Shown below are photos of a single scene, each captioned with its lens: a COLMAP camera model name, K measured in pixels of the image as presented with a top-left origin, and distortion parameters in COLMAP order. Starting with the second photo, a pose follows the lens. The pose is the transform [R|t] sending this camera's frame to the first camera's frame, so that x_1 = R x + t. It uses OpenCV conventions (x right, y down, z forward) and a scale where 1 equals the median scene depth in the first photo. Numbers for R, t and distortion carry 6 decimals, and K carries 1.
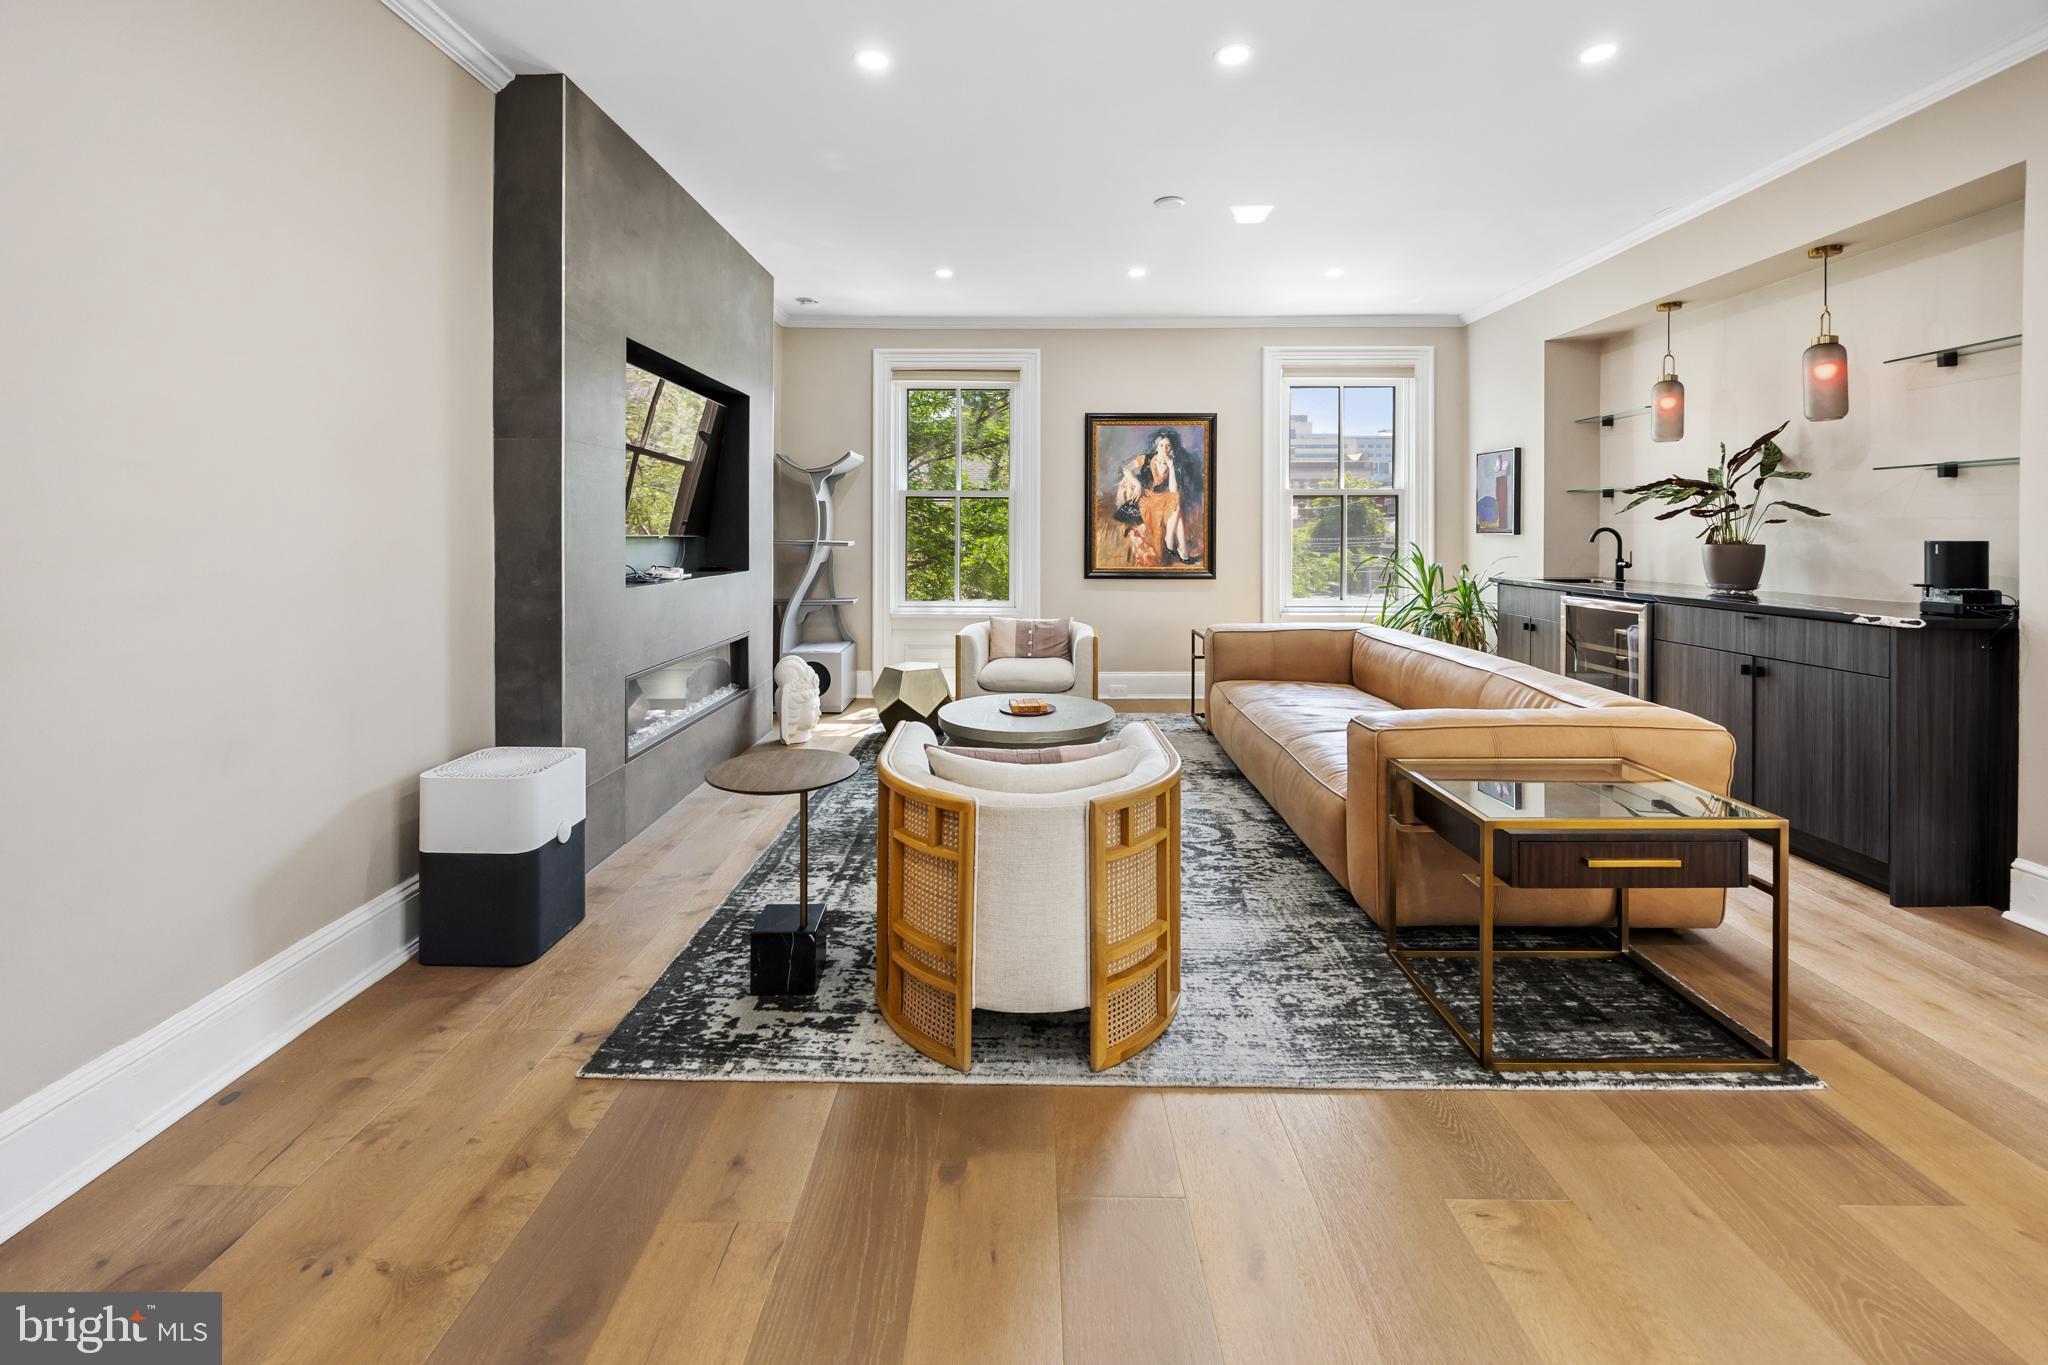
lens RADIAL K [[803.6, 0, 1025.8], [0, 803.6, 528.9], [0, 0, 1]] dist [-0.000729, 0.000143]
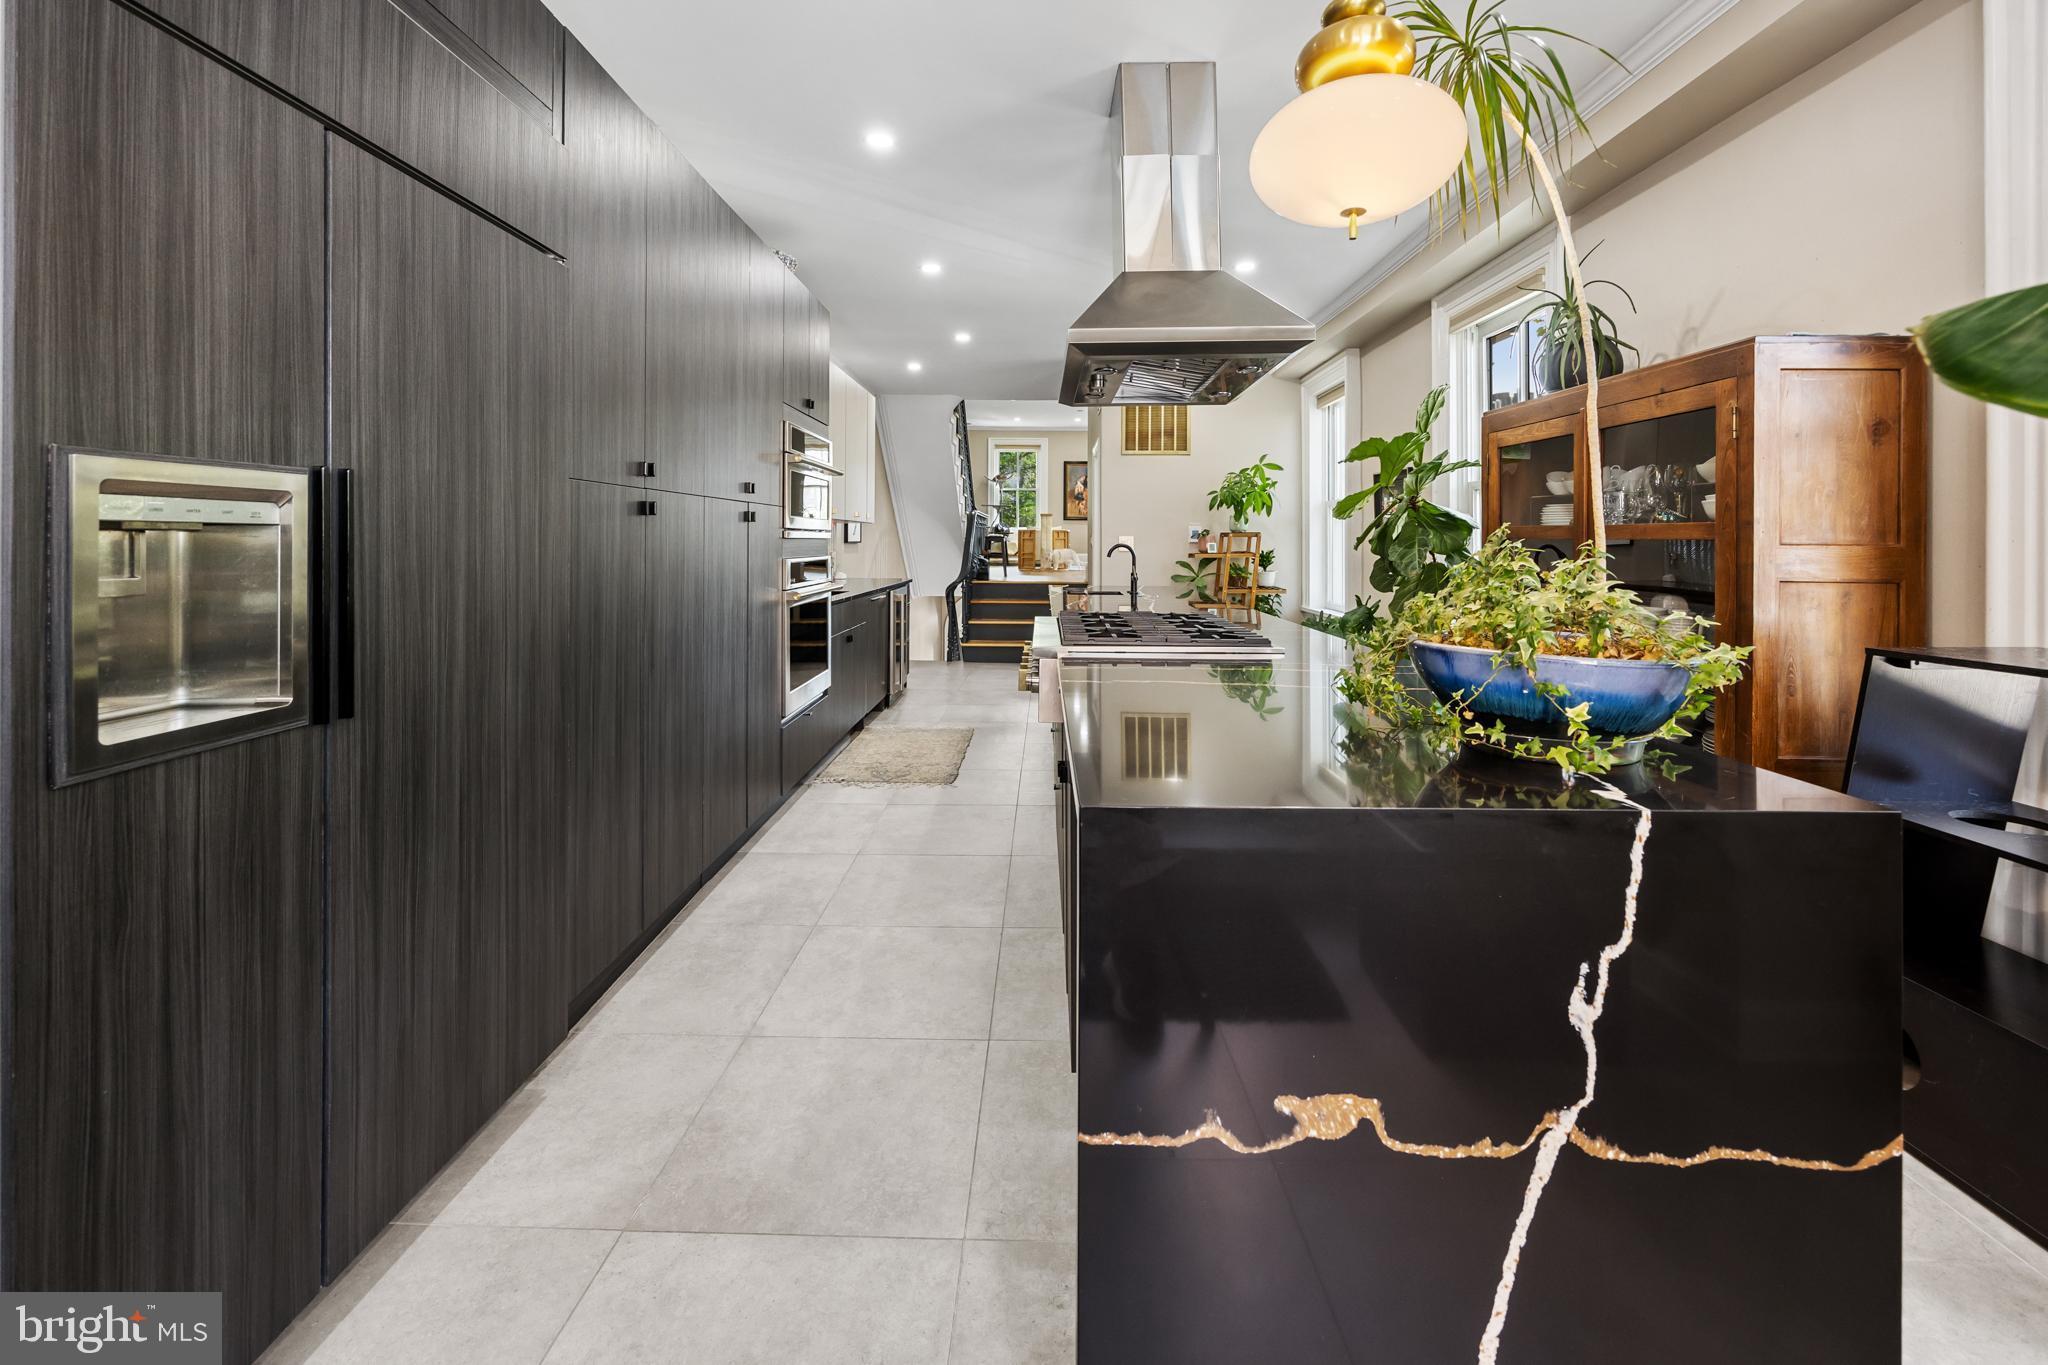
lens RADIAL K [[836.9, 0, 1022.7], [0, 836.9, 539.8], [0, 0, 1]] dist [0.000741, 0.000320]
pose [[0.999911, 0.001995, -0.013169, -0.030287], [-0.002030, 0.999994, -0.002675, 0.138791], [0.013164, 0.002701, 0.999910, -1.920263]]
